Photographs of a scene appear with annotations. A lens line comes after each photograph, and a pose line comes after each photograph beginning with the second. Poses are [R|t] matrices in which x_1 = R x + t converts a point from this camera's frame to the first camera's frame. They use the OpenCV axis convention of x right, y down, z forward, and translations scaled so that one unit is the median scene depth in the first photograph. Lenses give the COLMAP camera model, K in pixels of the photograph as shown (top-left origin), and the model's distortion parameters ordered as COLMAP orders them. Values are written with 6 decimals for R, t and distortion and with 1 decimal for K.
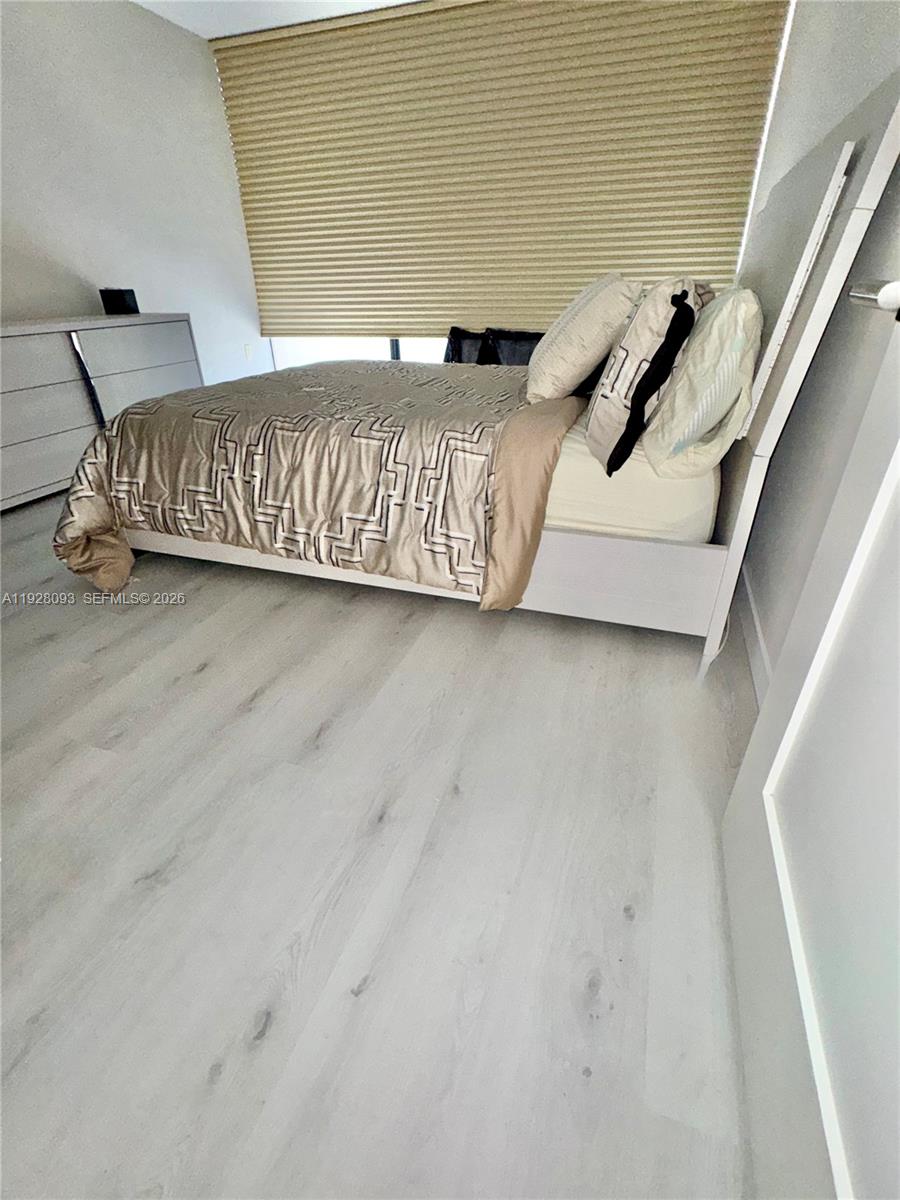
lens RADIAL K [[554.1, 0, 449.9], [0, 554.1, 597.1], [0, 0, 1]] dist [0.003402, 0.000626]
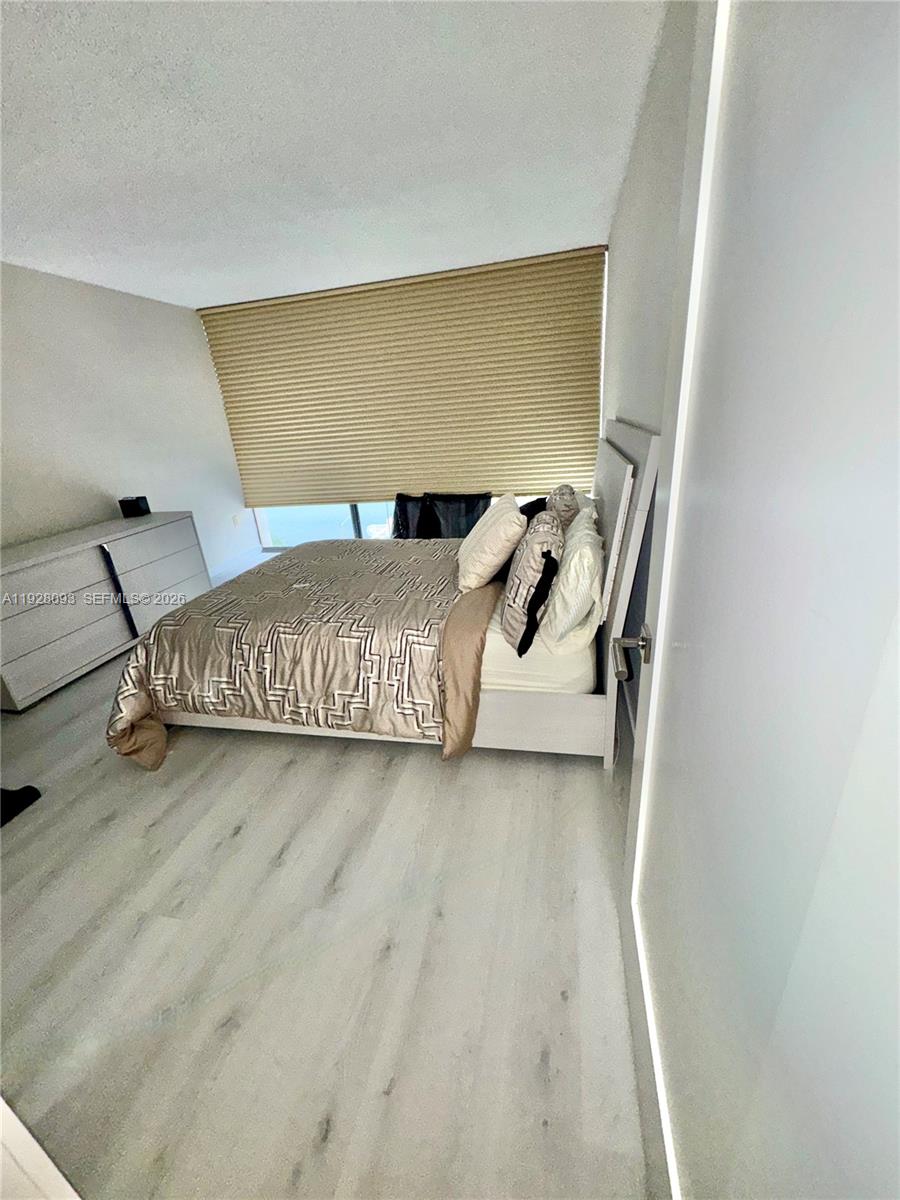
lens RADIAL K [[479.7, 0, 450.8], [0, 479.7, 602.2], [0, 0, 1]] dist [0.001775, 0.001329]
pose [[0.991031, -0.100581, 0.087981, 0.007631], [0.112015, 0.984287, -0.136498, -0.172530], [-0.072870, 0.145129, 0.986726, -0.211398]]
